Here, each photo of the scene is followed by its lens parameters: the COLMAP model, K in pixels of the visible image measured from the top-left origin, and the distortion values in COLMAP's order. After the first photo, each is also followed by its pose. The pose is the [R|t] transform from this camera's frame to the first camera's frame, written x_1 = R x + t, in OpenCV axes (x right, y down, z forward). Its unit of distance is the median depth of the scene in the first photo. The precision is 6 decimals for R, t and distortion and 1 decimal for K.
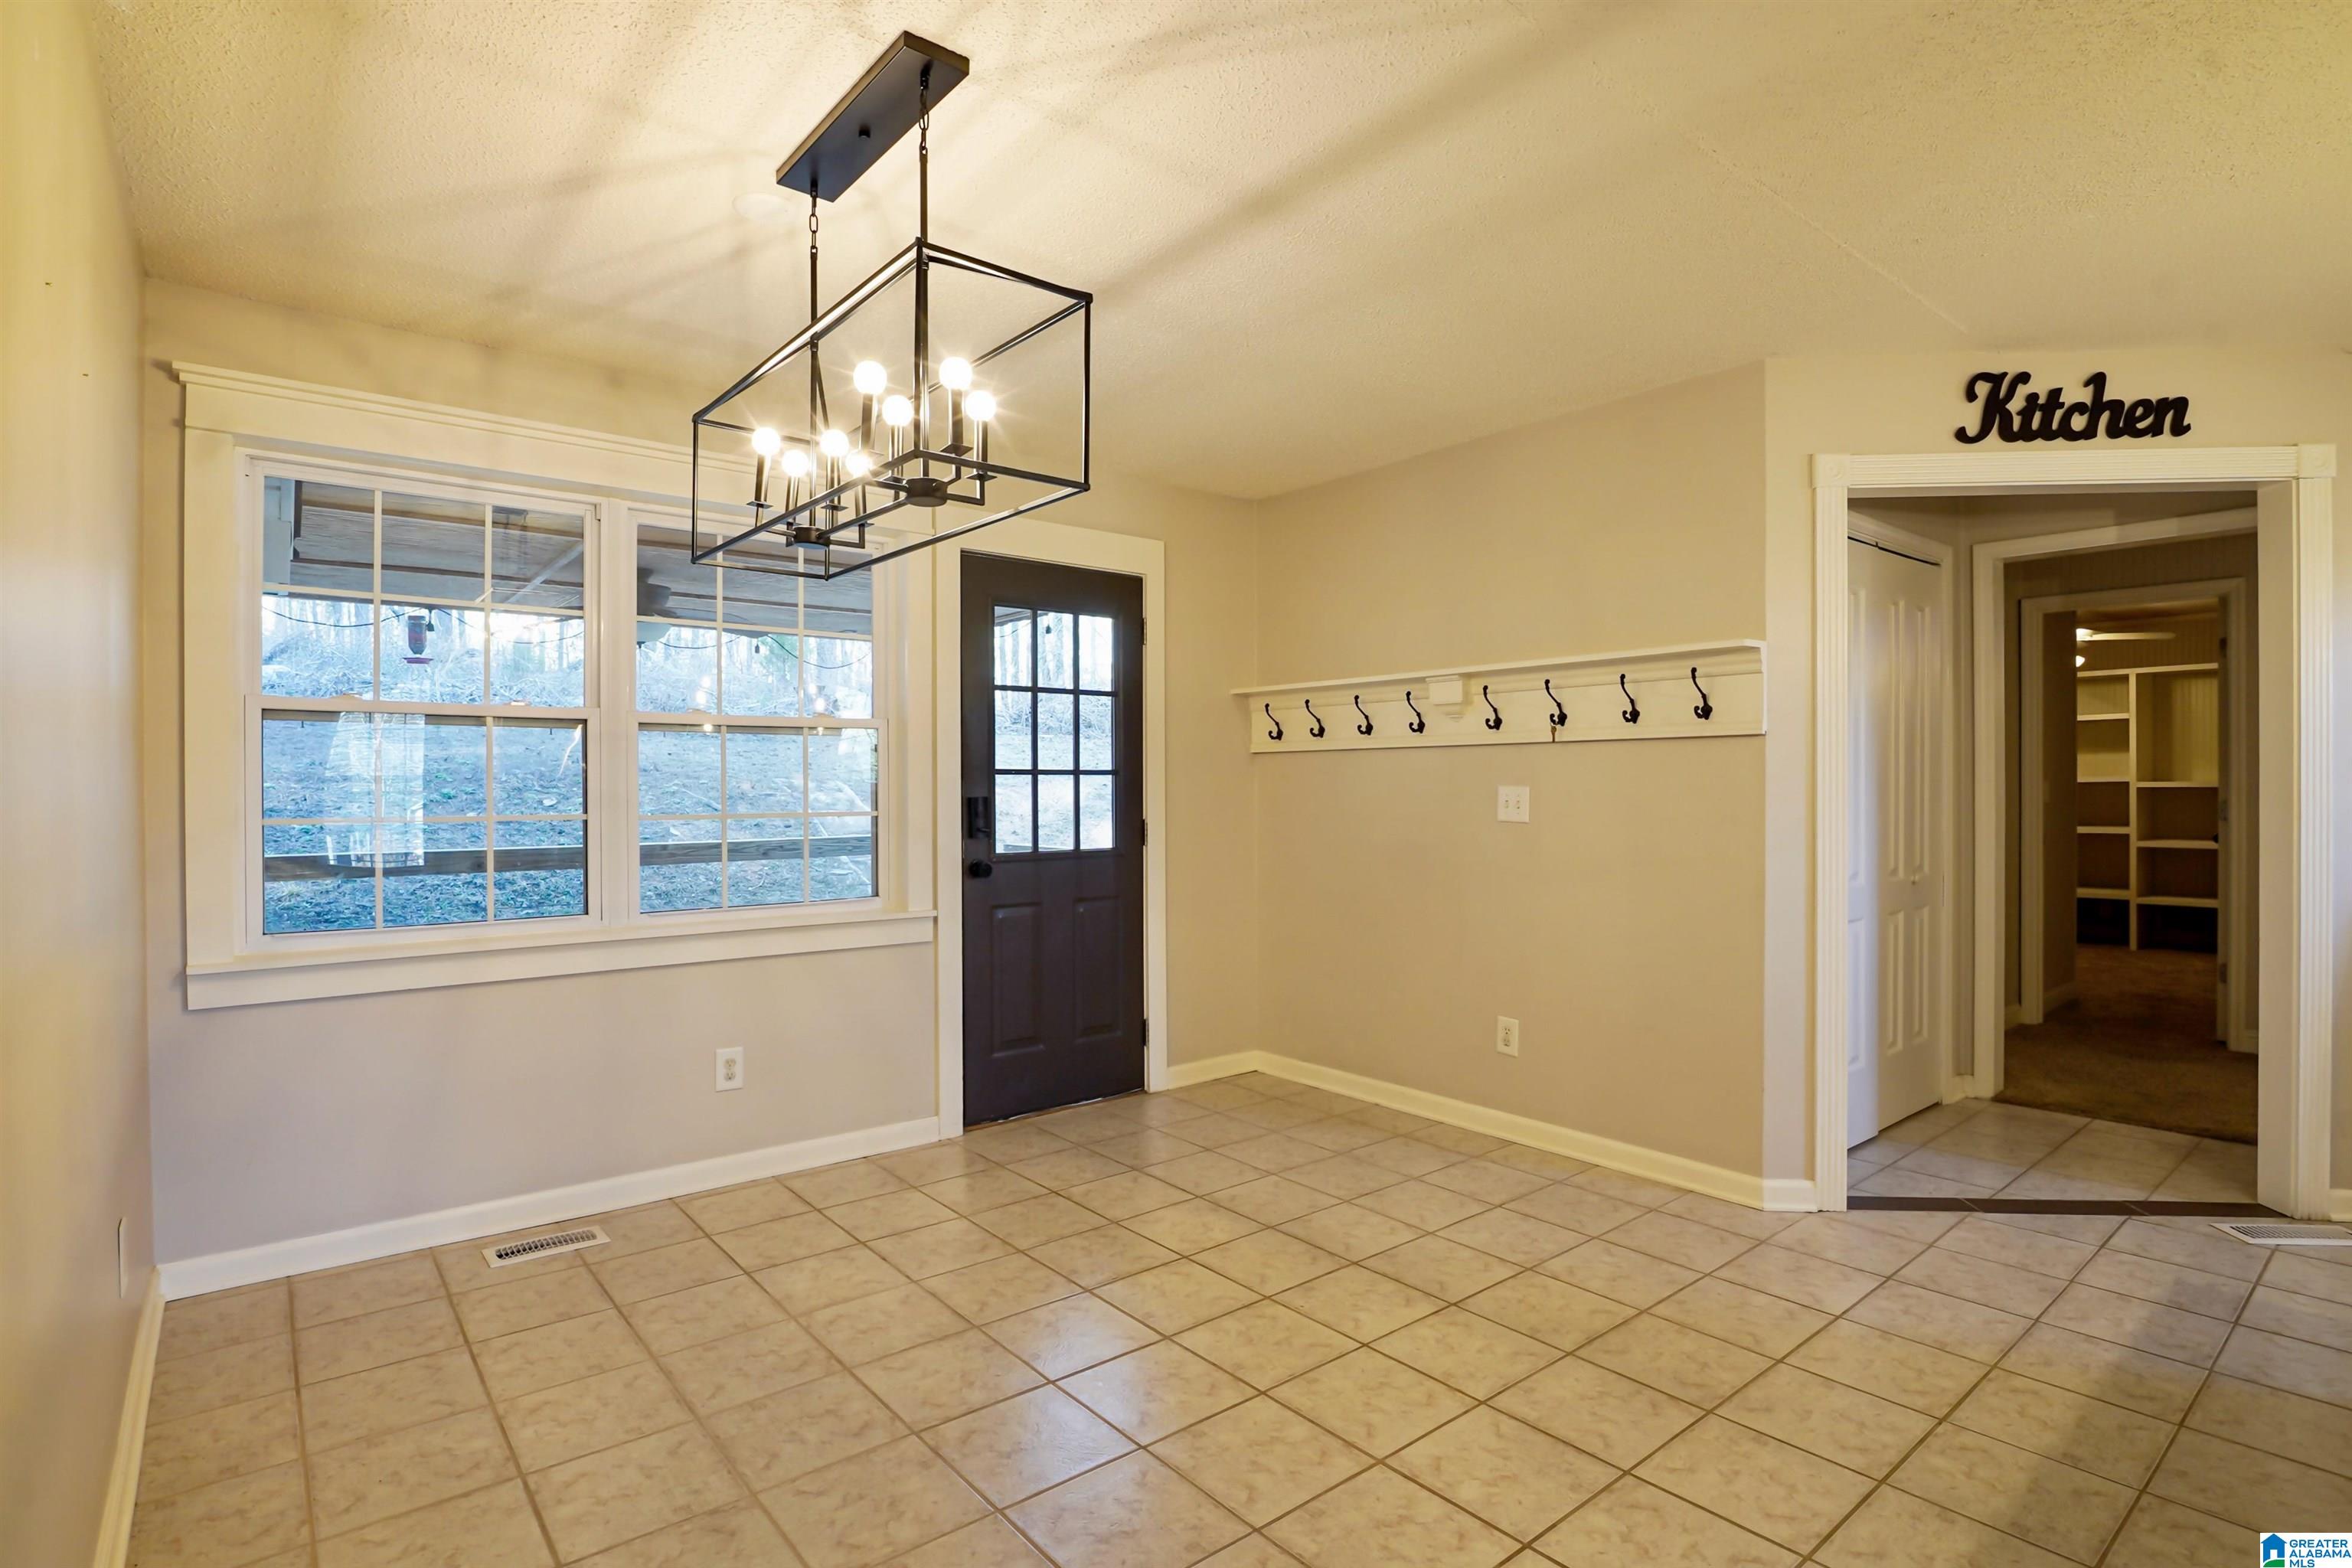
lens RADIAL K [[1144.1, 0, 1164.5], [0, 1144.1, 795.4], [0, 0, 1]] dist [-0.027072, -0.000728]
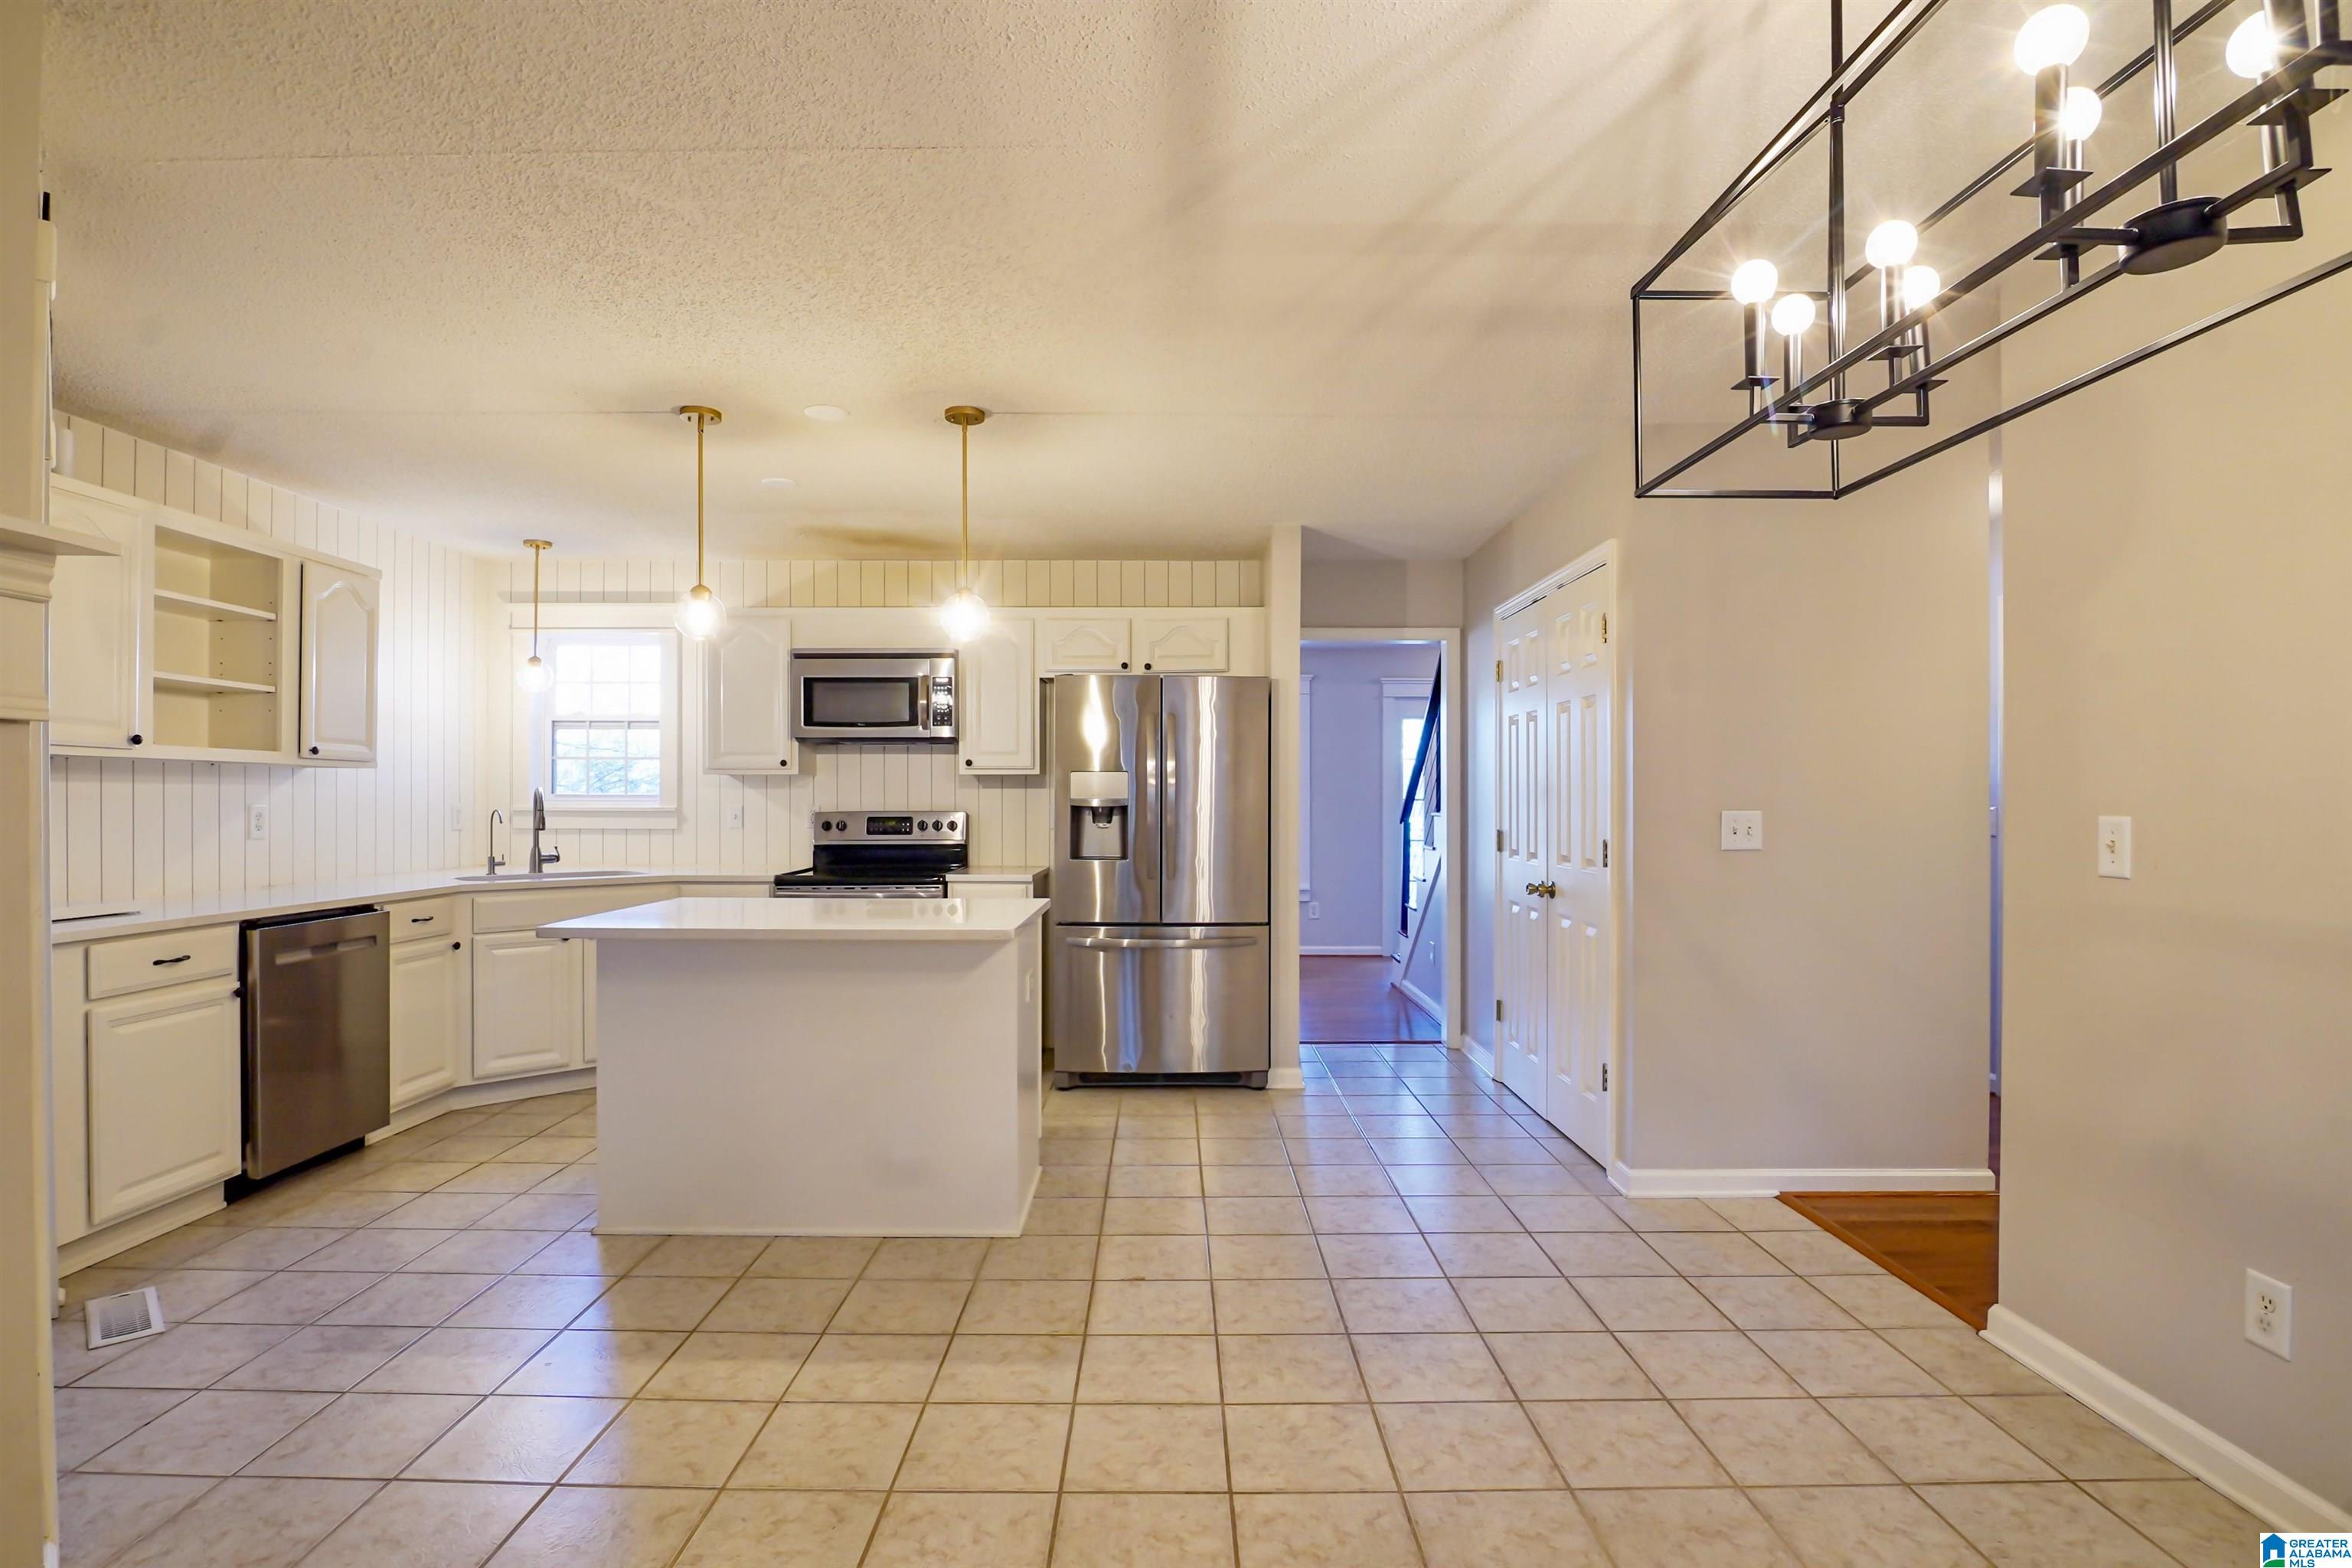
lens RADIAL K [[1153.7, 0, 1167.9], [0, 1153.7, 798.9], [0, 0, 1]] dist [-0.021308, -0.001245]
pose [[-0.778851, 0.005406, 0.627185, -0.193809], [0.009541, 0.999949, 0.003228, -0.015939], [-0.627136, 0.008498, -0.778863, 1.069970]]
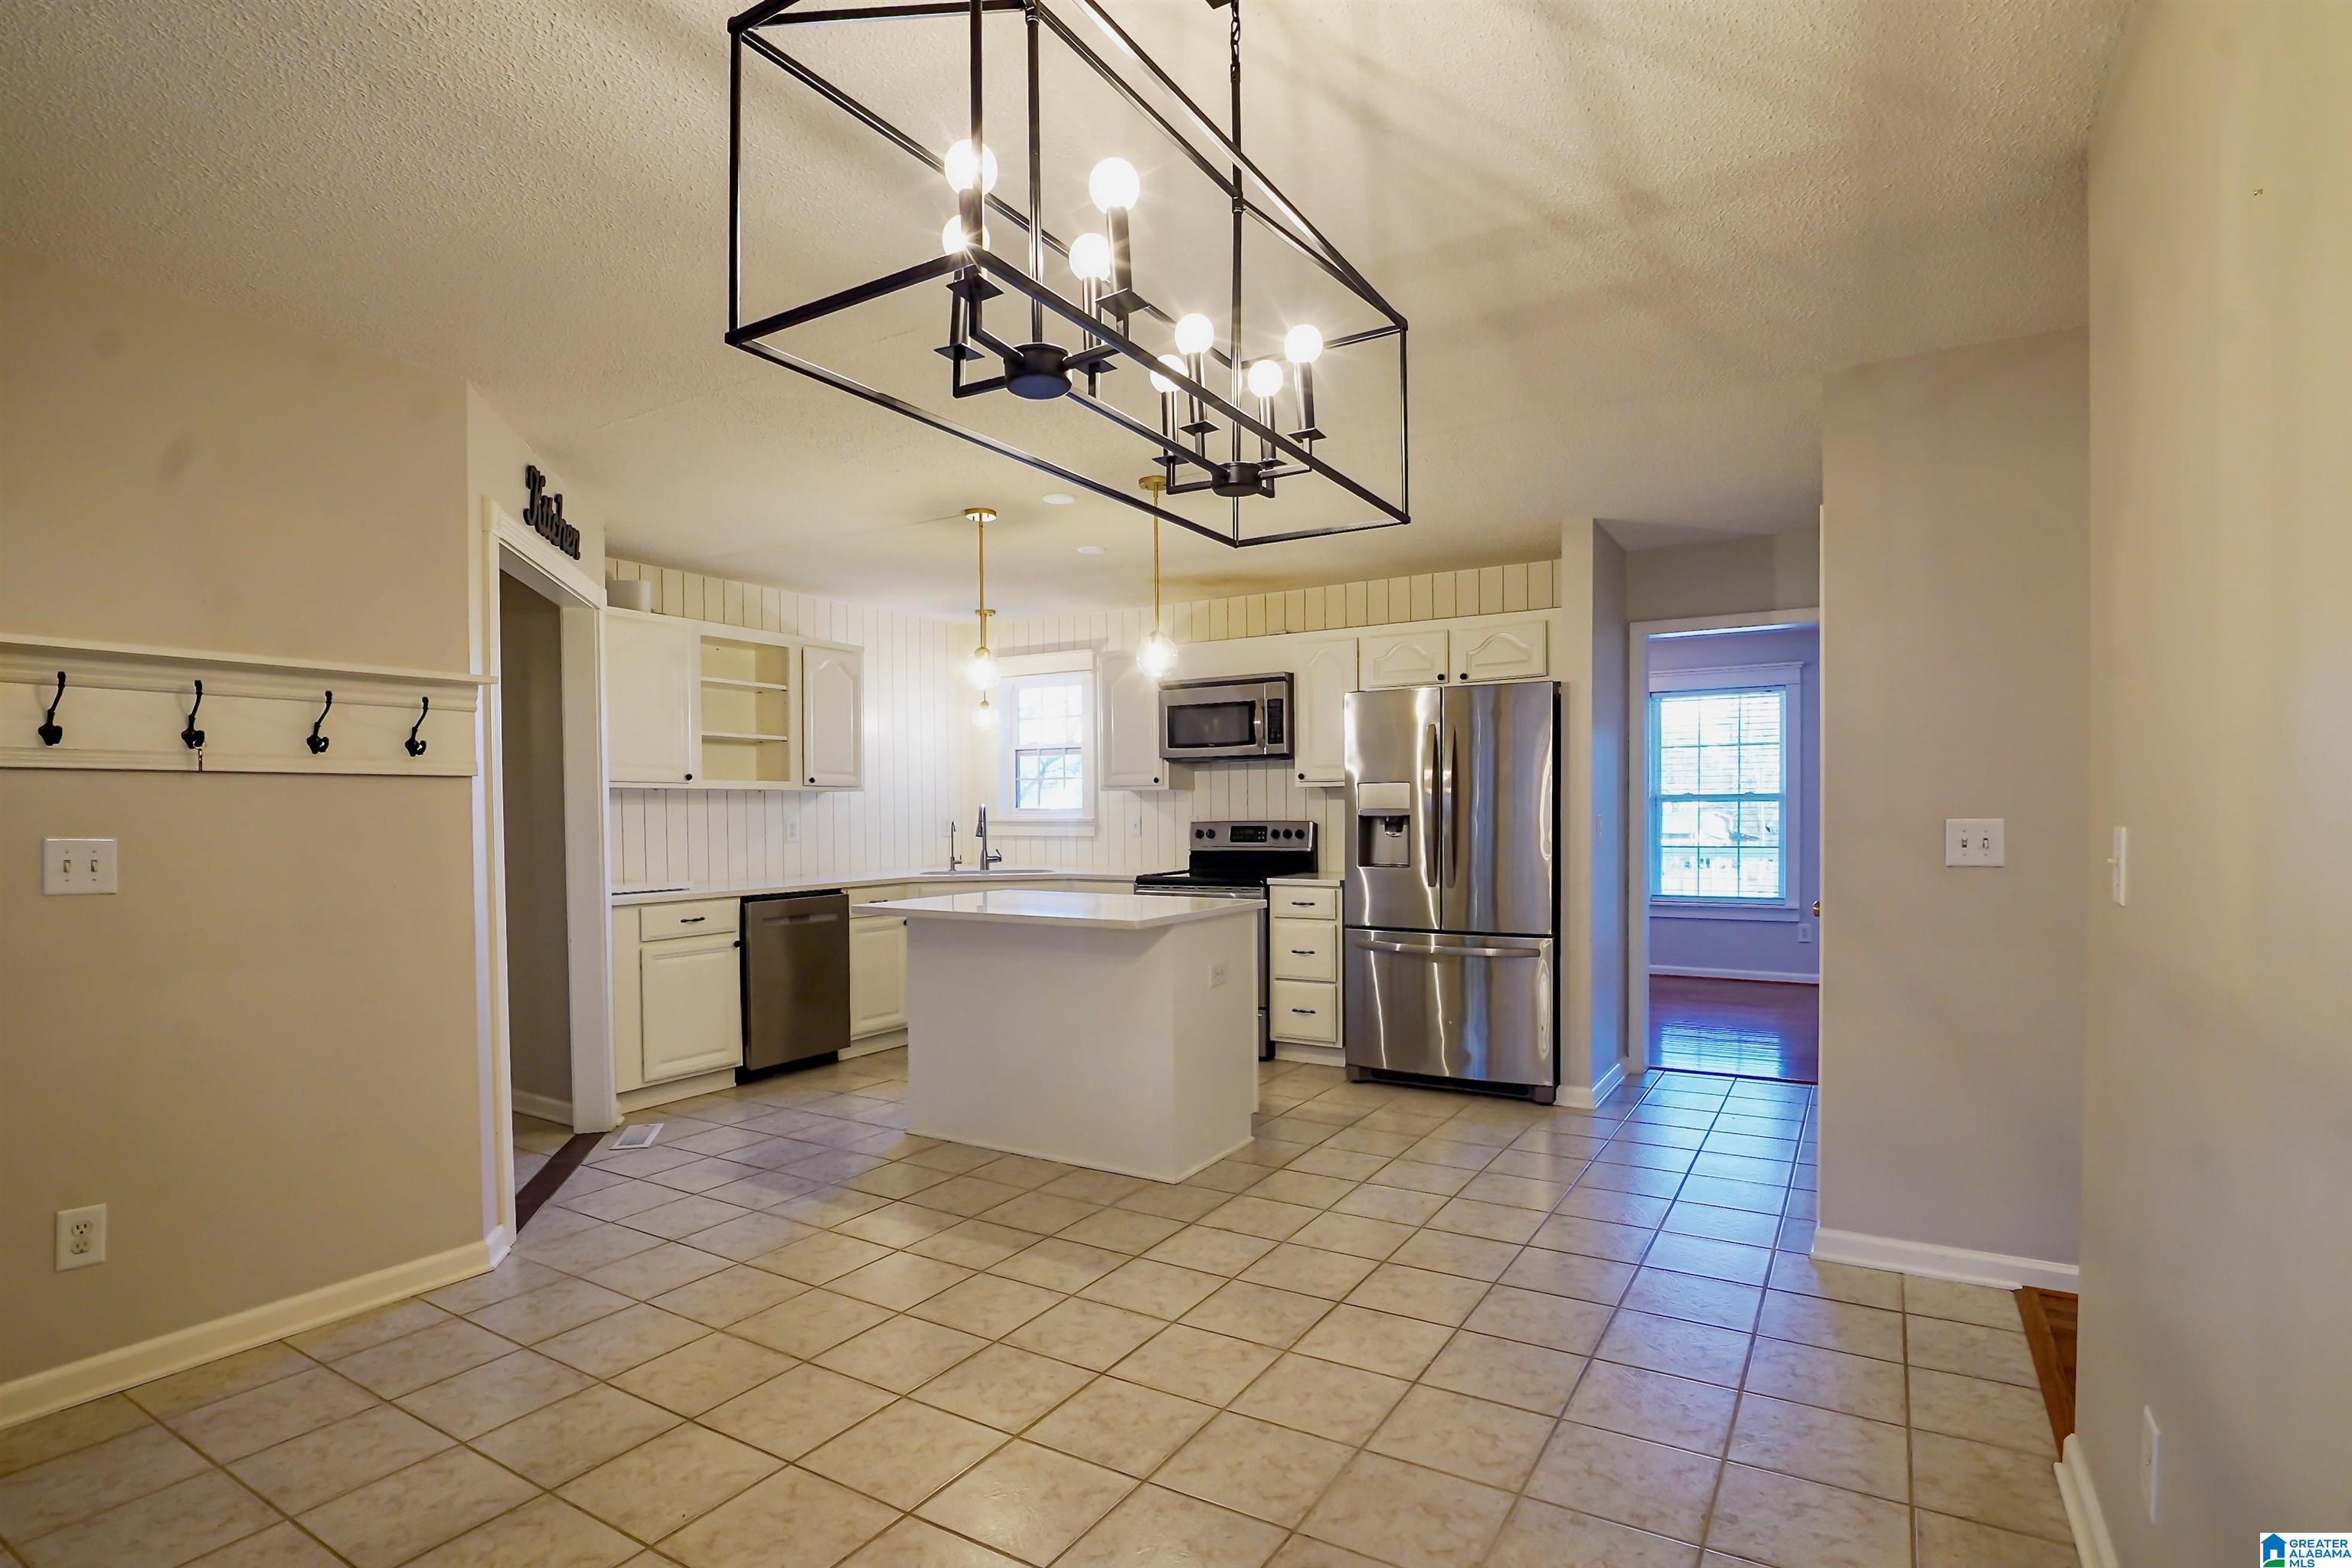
lens RADIAL K [[1168.5, 0, 1159.3], [0, 1168.5, 842.2], [0, 0, 1]] dist [-0.022896, -0.001640]
pose [[-0.331946, -0.016892, 0.943147, -0.578217], [0.019015, 0.999517, 0.024594, -0.011414], [-0.943107, 0.026098, -0.331464, 0.774454]]
